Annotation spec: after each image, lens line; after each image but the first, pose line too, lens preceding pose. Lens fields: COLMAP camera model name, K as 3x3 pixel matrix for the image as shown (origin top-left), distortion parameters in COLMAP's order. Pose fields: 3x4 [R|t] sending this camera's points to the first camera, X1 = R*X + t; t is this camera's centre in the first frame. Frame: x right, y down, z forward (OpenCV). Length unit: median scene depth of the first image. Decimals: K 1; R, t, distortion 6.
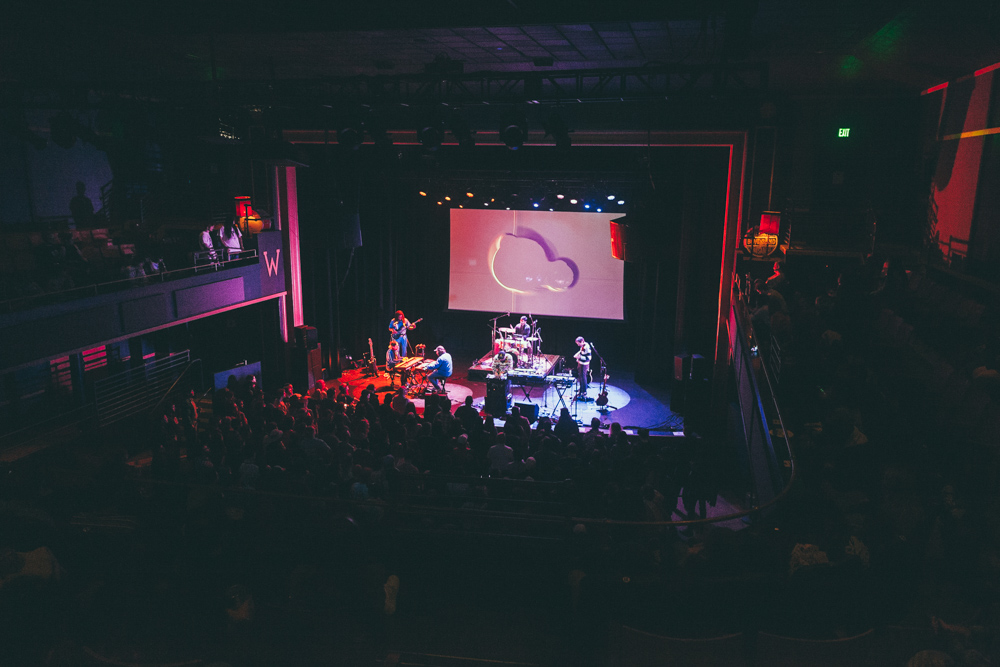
lens RADIAL K [[697.0, 0, 500.0], [0, 697.0, 333.5], [0, 0, 1]] dist [0.001039, 0.000417]
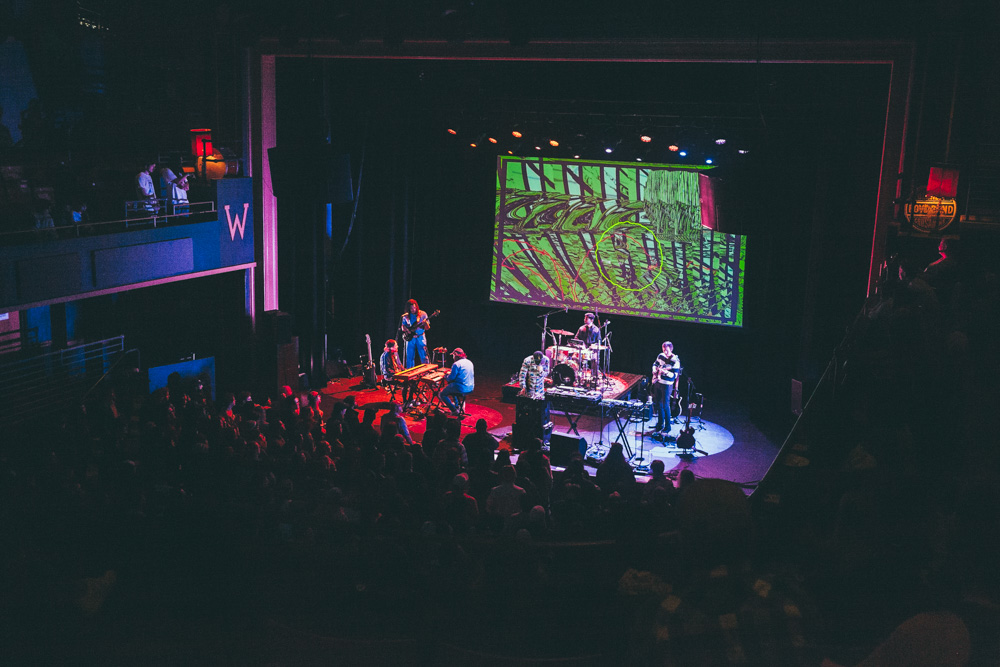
lens RADIAL K [[1030.4, 0, 500.0], [0, 1030.4, 333.5], [0, 0, 1]] dist [0.008175, -0.008578]
pose [[0.986177, 0.050357, -0.157857, 0.119760], [-0.054892, 0.998192, -0.024497, 0.026630], [0.156338, 0.032824, 0.987158, -0.011594]]
